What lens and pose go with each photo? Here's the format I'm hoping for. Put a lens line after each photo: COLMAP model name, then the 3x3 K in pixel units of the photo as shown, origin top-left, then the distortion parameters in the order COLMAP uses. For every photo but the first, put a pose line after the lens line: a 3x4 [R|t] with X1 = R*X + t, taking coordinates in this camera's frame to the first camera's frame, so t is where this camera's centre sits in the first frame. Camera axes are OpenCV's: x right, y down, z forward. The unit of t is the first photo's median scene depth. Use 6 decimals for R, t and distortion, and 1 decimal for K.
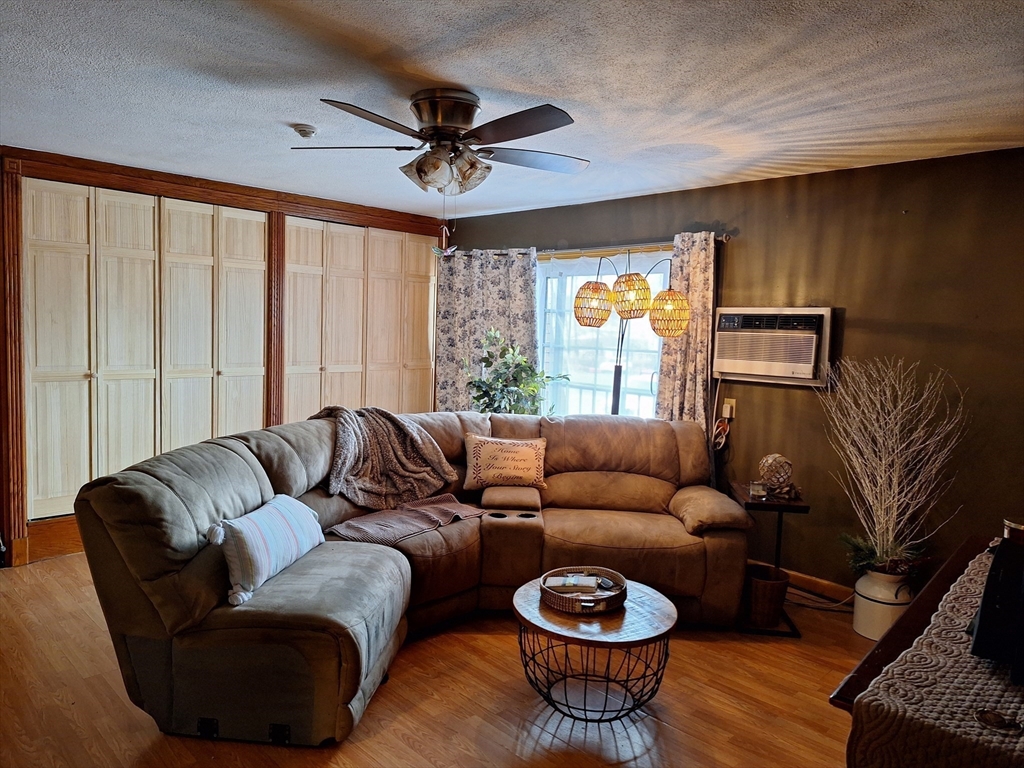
lens RADIAL K [[702.3, 0, 501.9], [0, 702.3, 384.7], [0, 0, 1]] dist [0.124742, -0.156139]
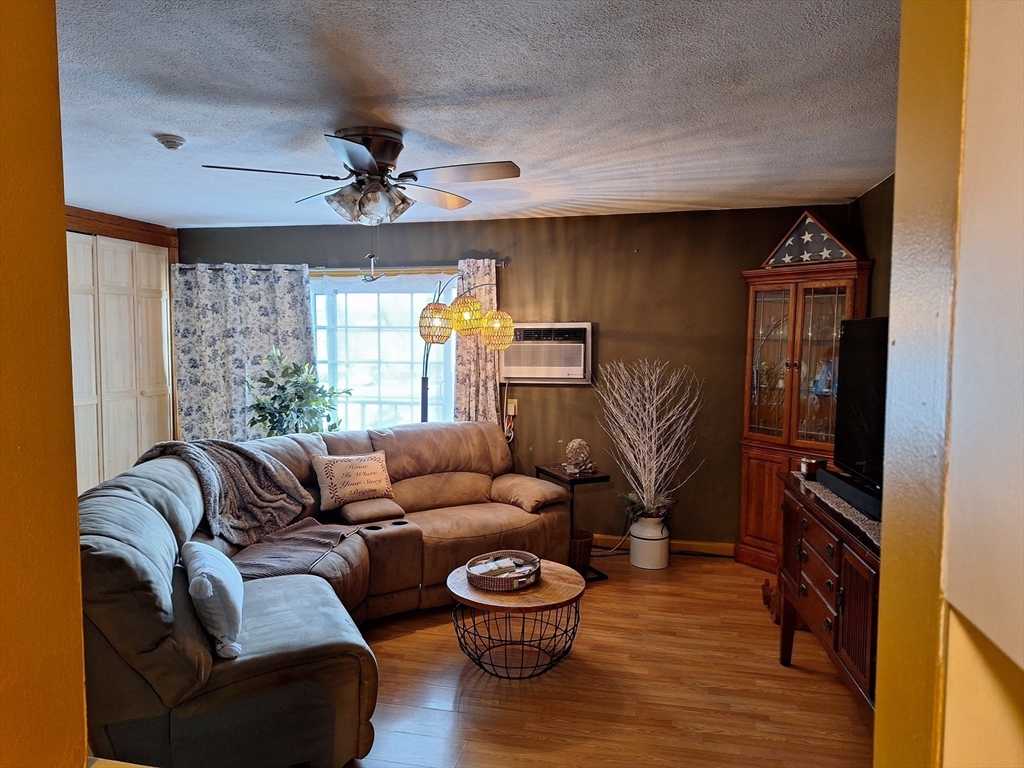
lens RADIAL K [[705.7, 0, 504.1], [0, 705.7, 391.3], [0, 0, 1]] dist [0.122634, -0.157062]
pose [[0.843609, -0.073749, 0.531869, -0.340504], [0.074259, 0.997029, 0.020463, -0.020162], [-0.531798, 0.022233, 0.846579, 0.003895]]
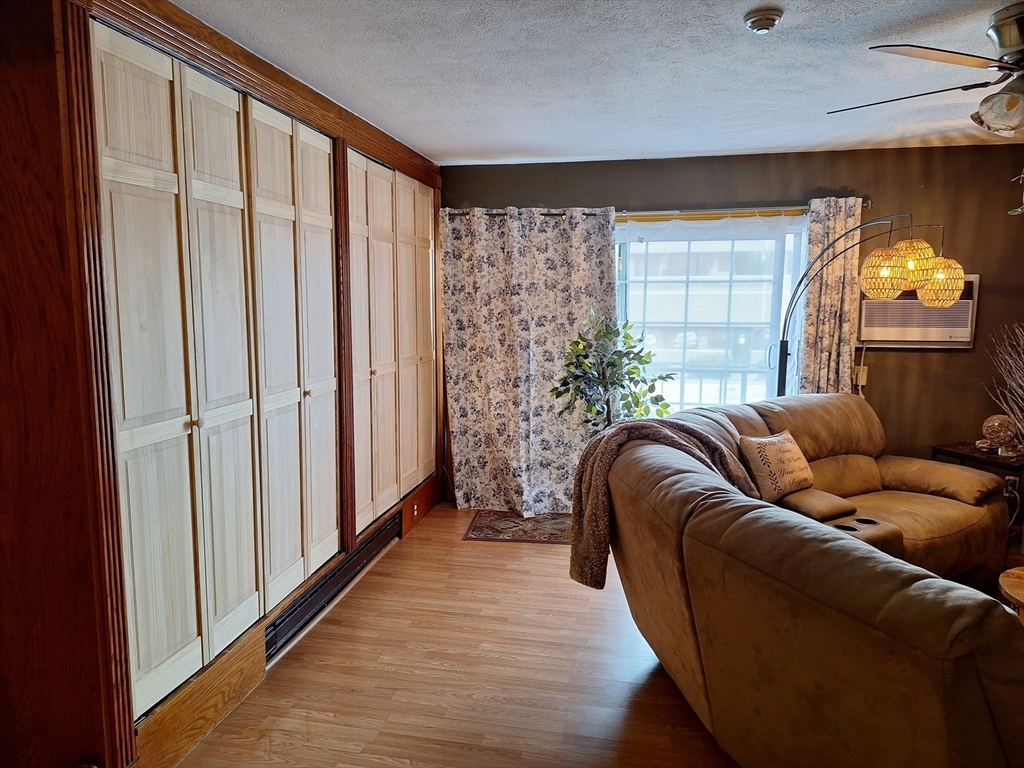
lens RADIAL K [[705.7, 0, 504.1], [0, 705.7, 391.3], [0, 0, 1]] dist [0.122634, -0.157062]
pose [[0.830833, -0.103245, 0.546861, -0.704157], [0.072641, 0.994353, 0.077368, -0.064765], [-0.551761, -0.024555, 0.833641, 0.451943]]
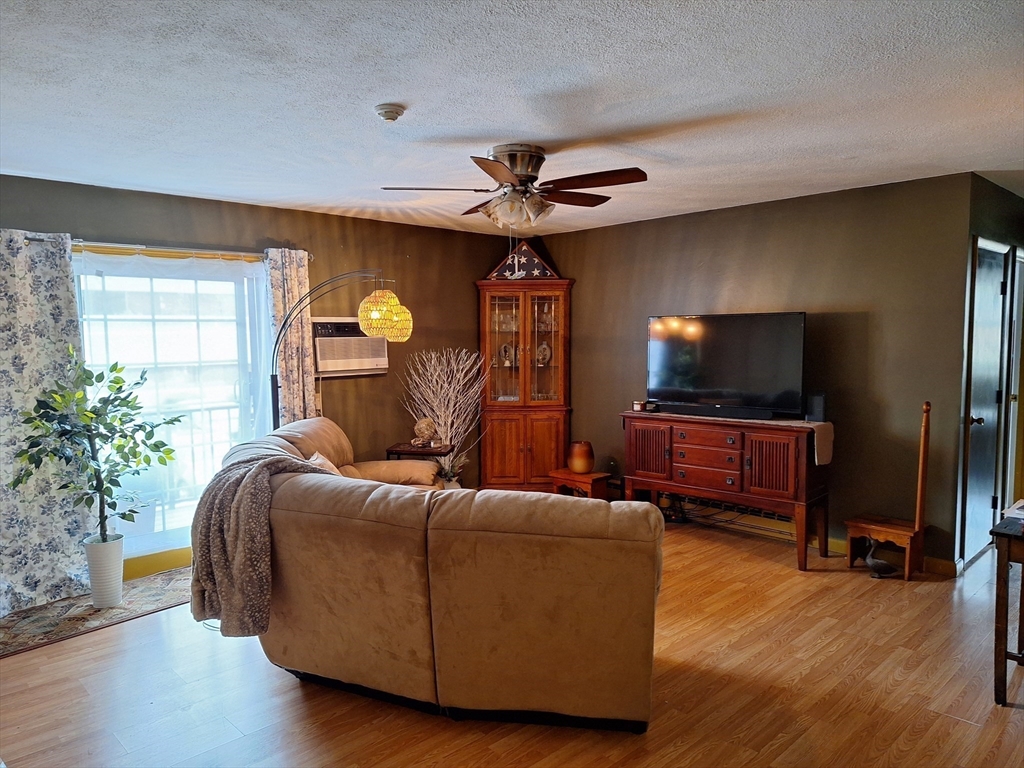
lens RADIAL K [[705.7, 0, 504.1], [0, 705.7, 391.3], [0, 0, 1]] dist [0.122634, -0.157062]
pose [[0.009505, -0.115120, 0.993306, -0.905984], [0.102685, 0.988212, 0.113547, -0.092099], [-0.994668, 0.100919, 0.021214, 0.702610]]
